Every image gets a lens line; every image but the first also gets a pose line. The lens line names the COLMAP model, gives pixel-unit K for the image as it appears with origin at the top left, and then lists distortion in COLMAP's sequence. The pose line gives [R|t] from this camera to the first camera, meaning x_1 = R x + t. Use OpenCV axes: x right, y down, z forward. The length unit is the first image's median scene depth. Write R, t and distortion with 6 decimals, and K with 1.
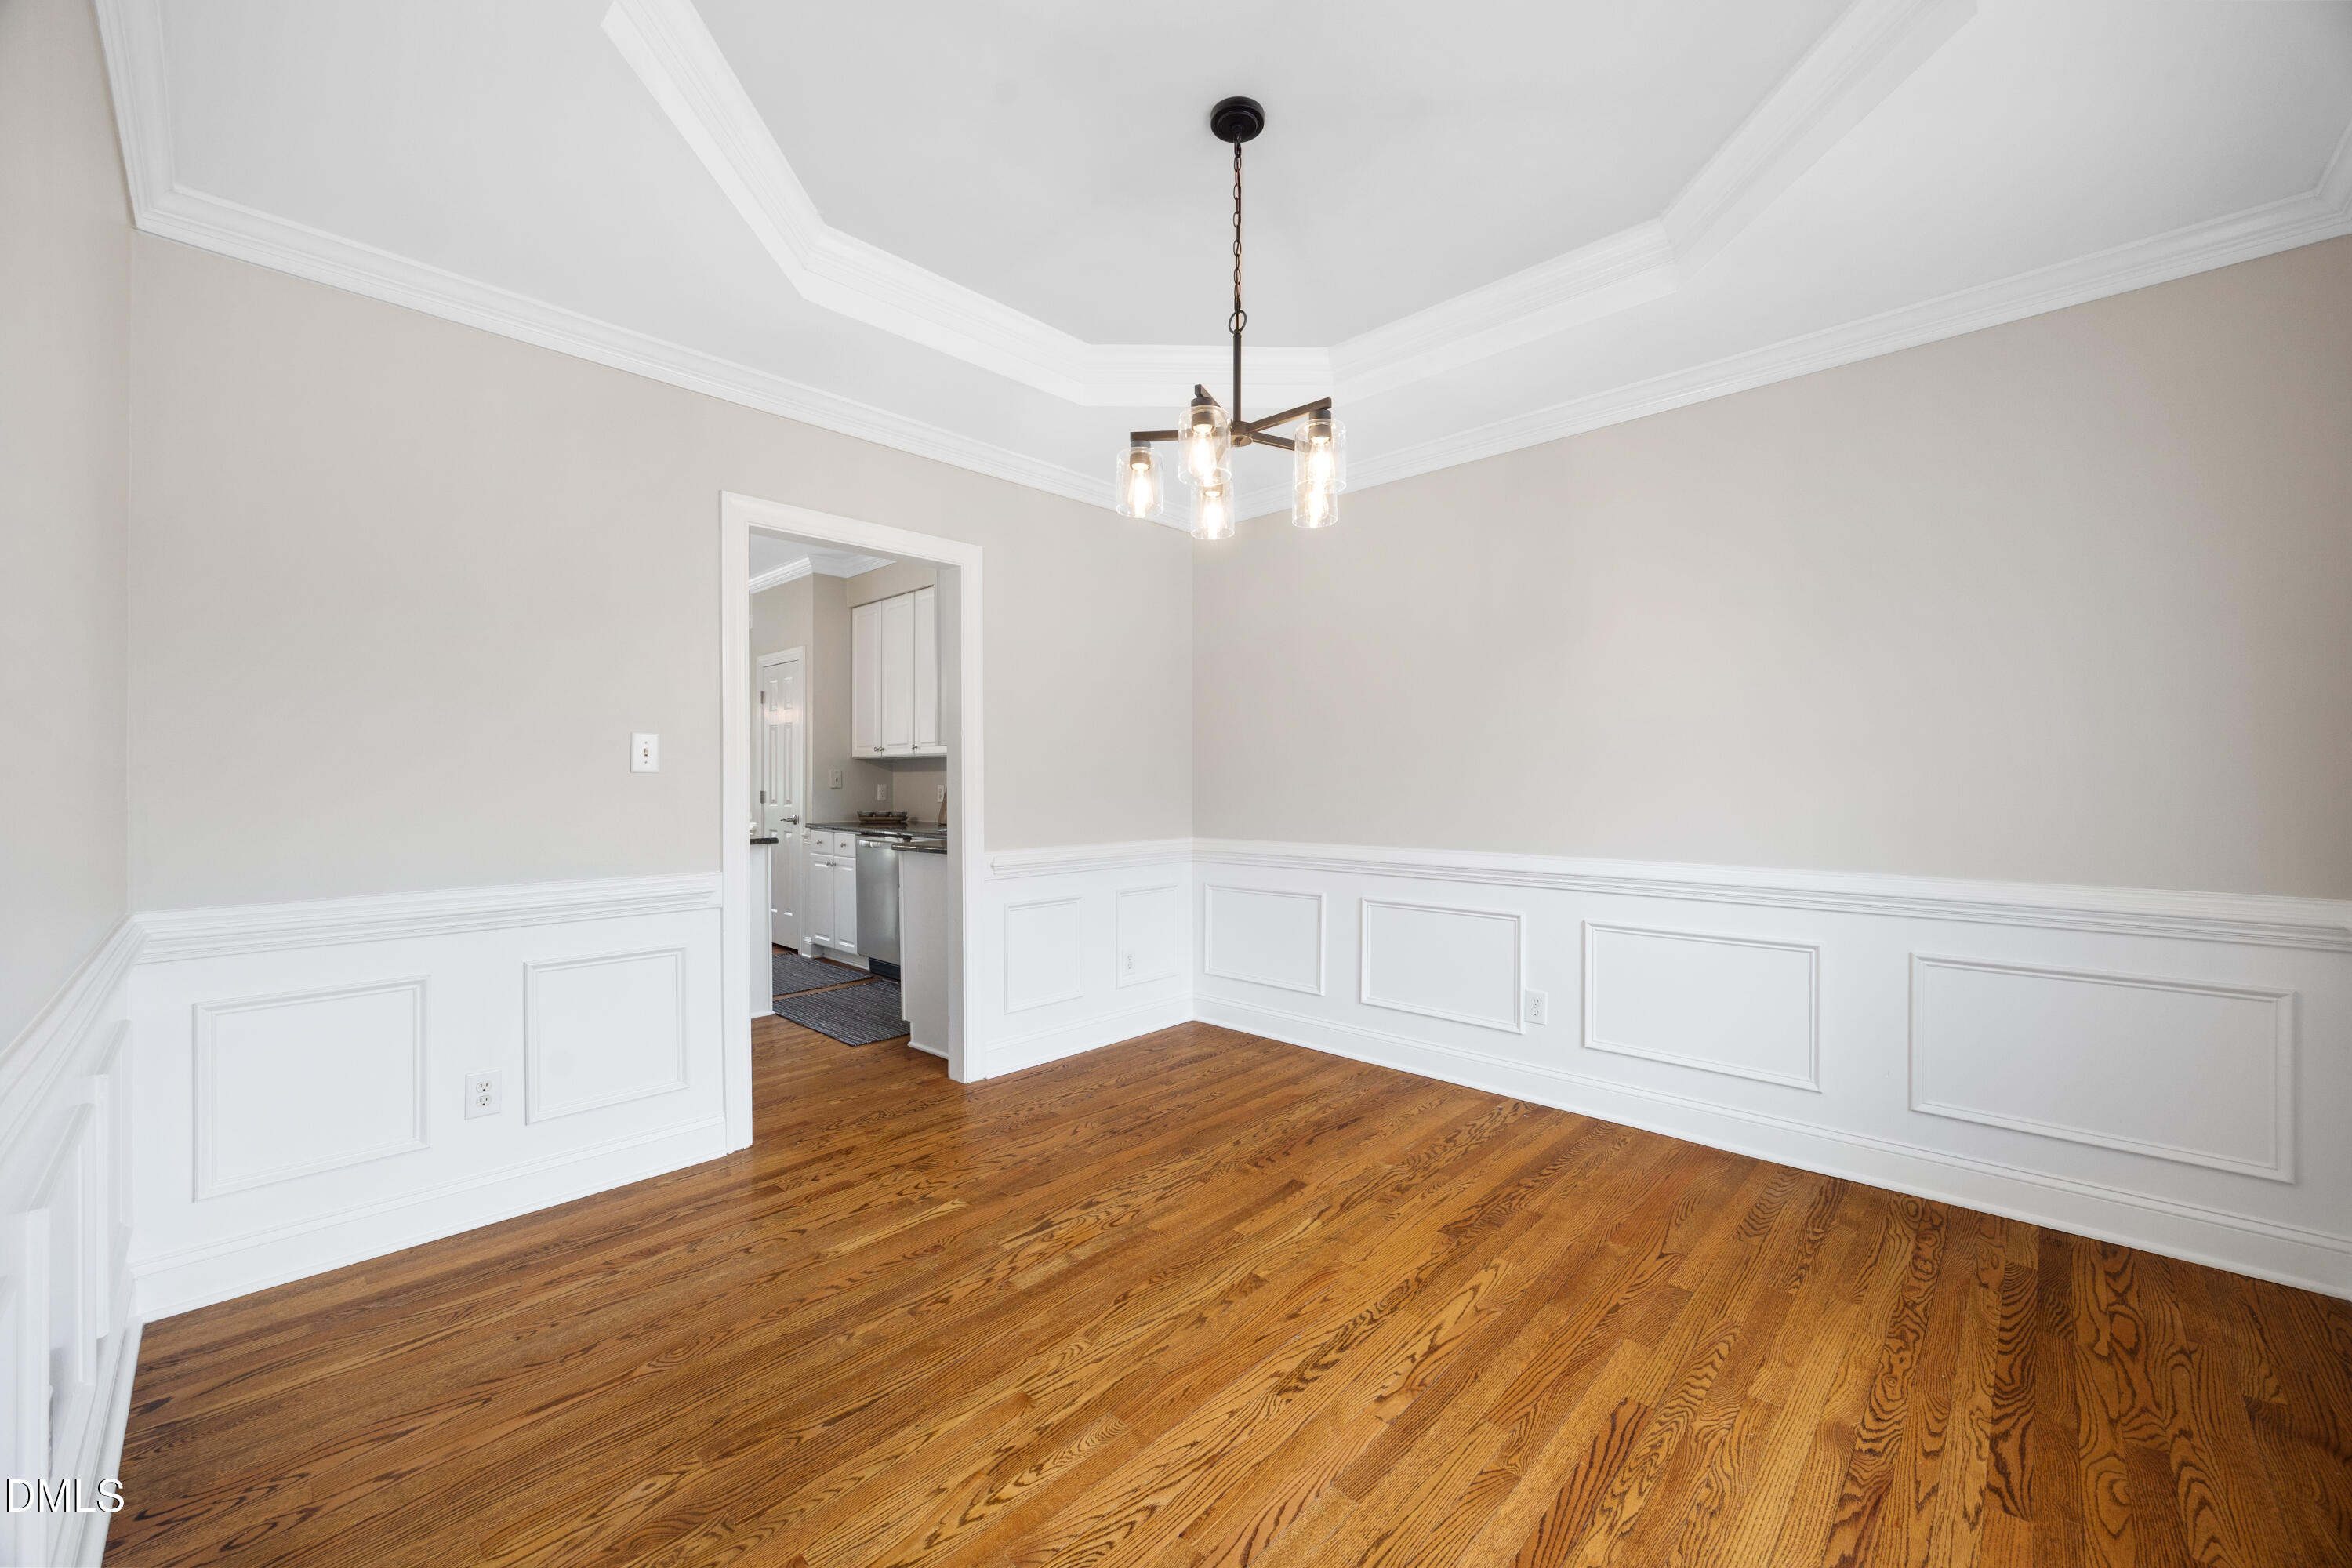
lens RADIAL K [[916.2, 0, 1182.4], [0, 916.2, 781.9], [0, 0, 1]] dist [0.001621, 0.000113]
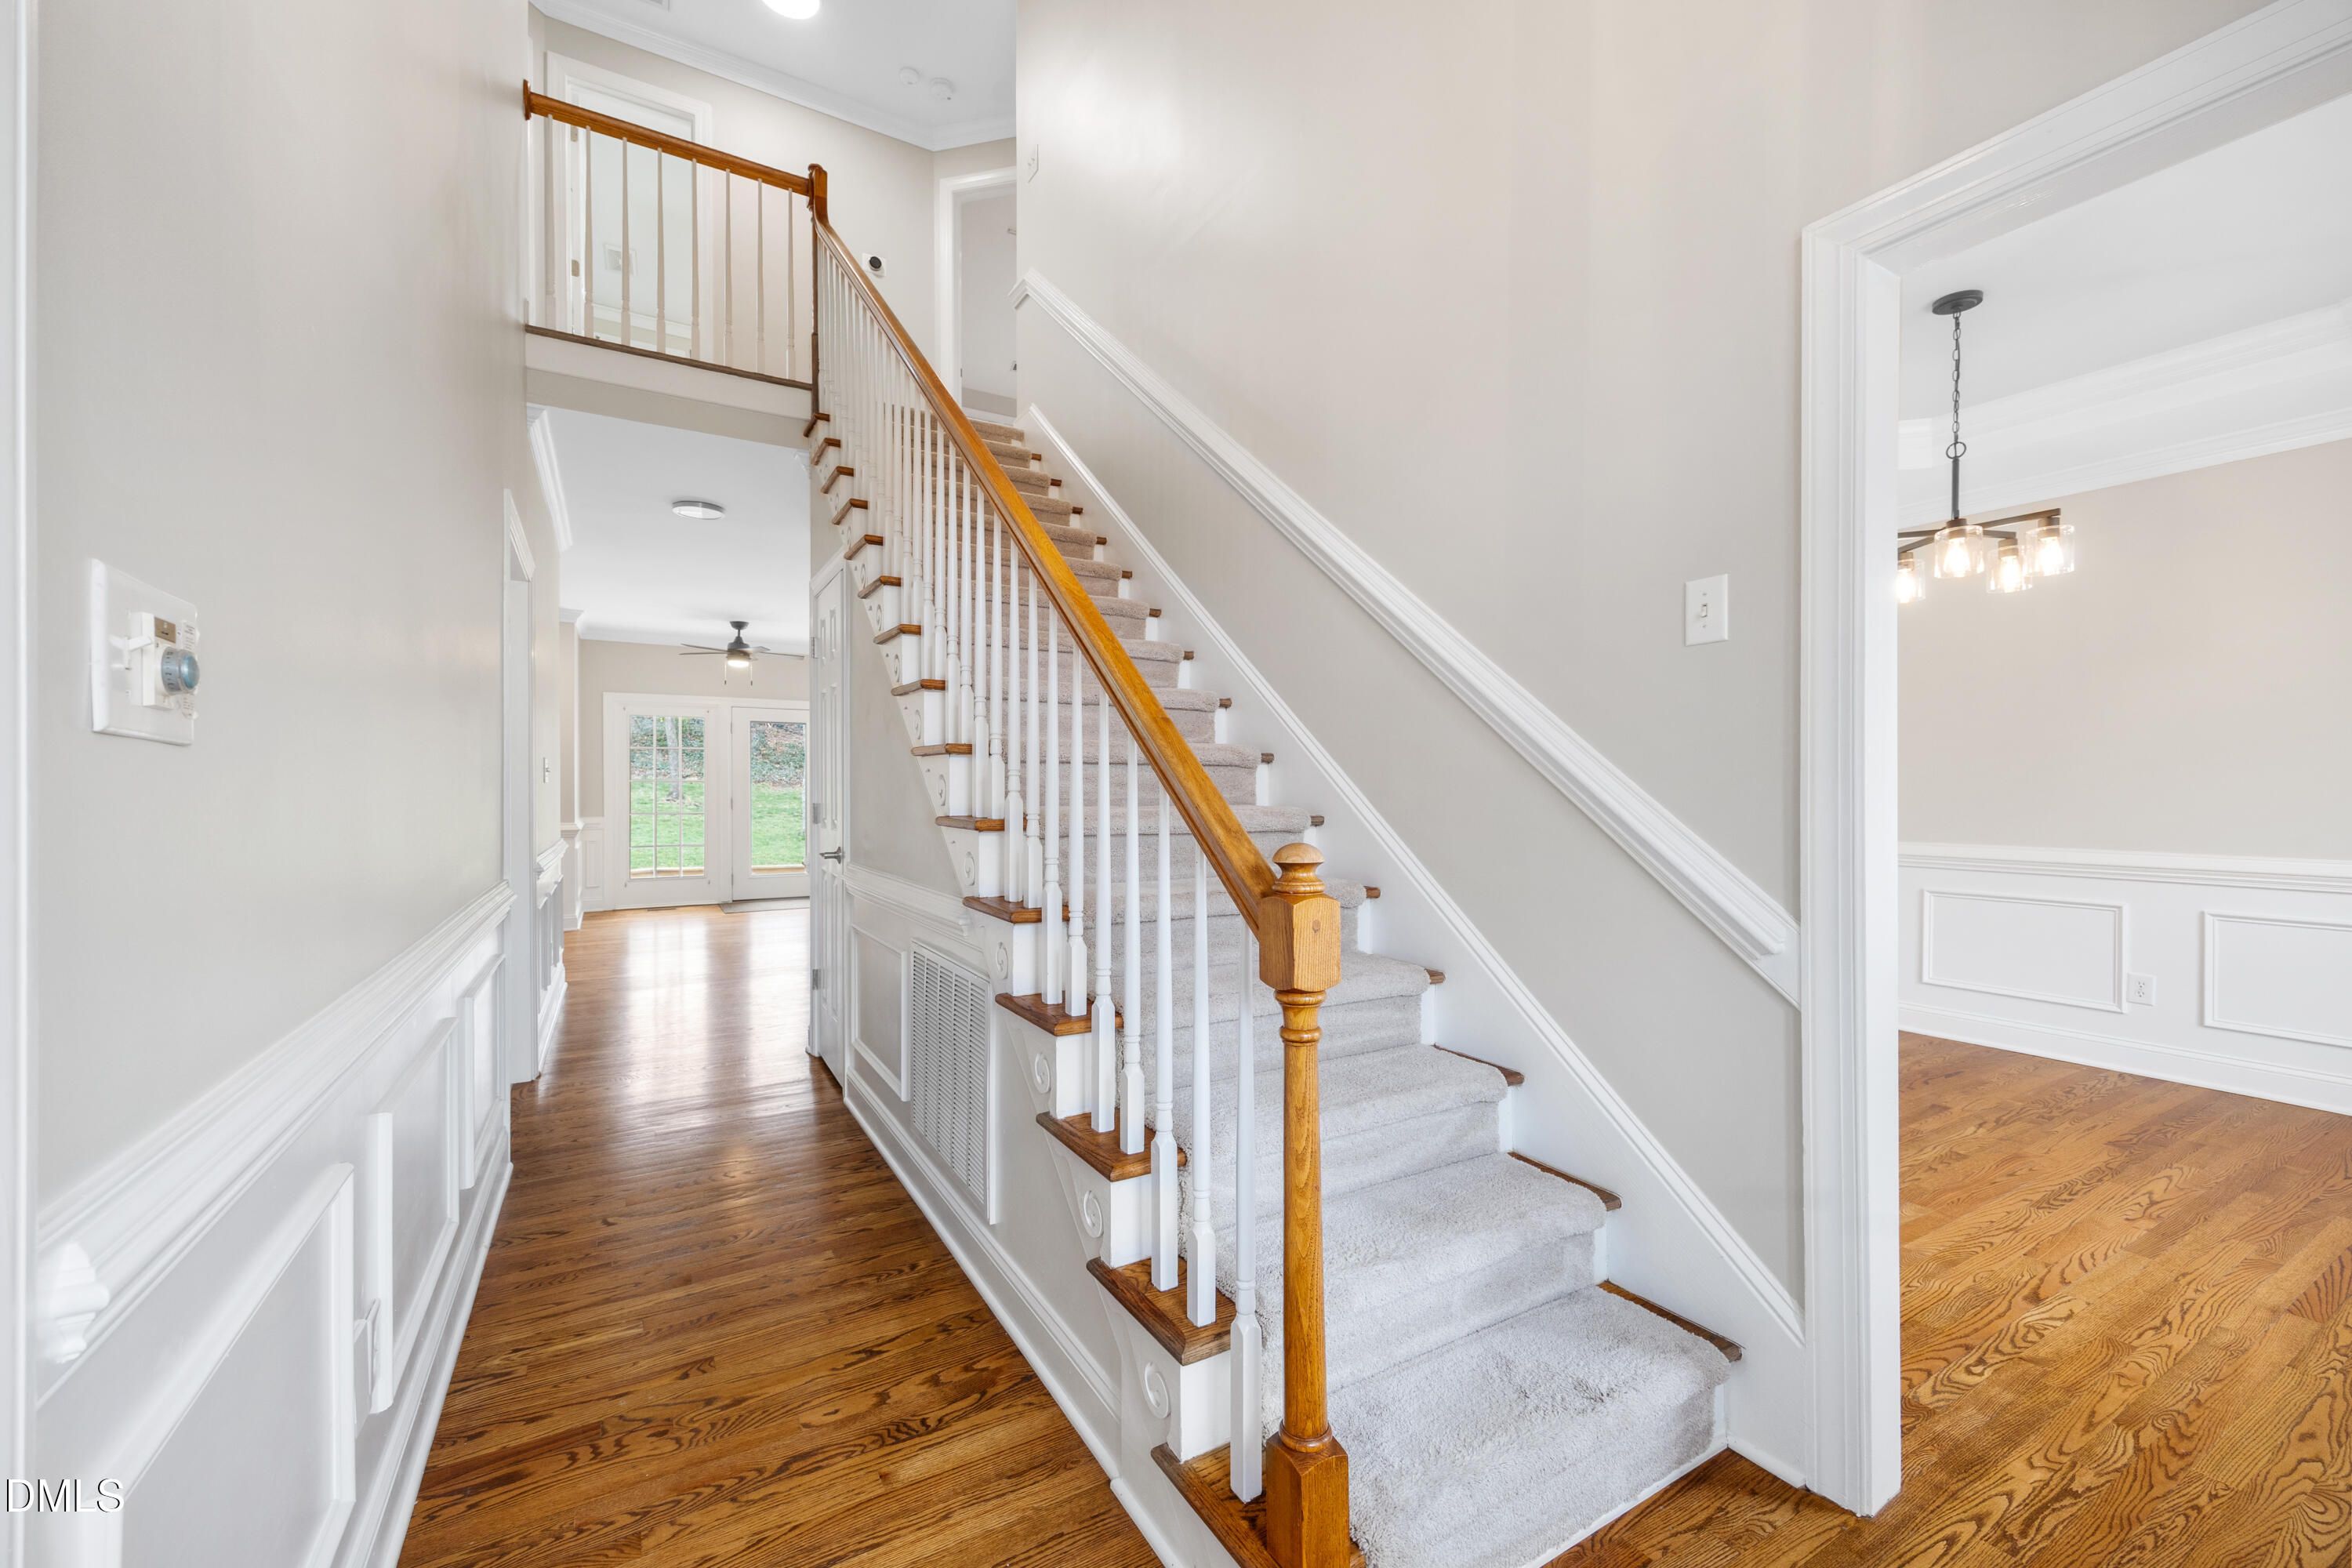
lens RADIAL K [[968.2, 0, 1174.6], [0, 968.2, 779.8], [0, 0, 1]] dist [0.009085, 0.000020]
pose [[0.963213, 0.004833, -0.268696, -0.632148], [-0.005676, 0.999981, -0.002359, 0.002465], [0.268680, 0.003798, 0.963222, -0.676970]]
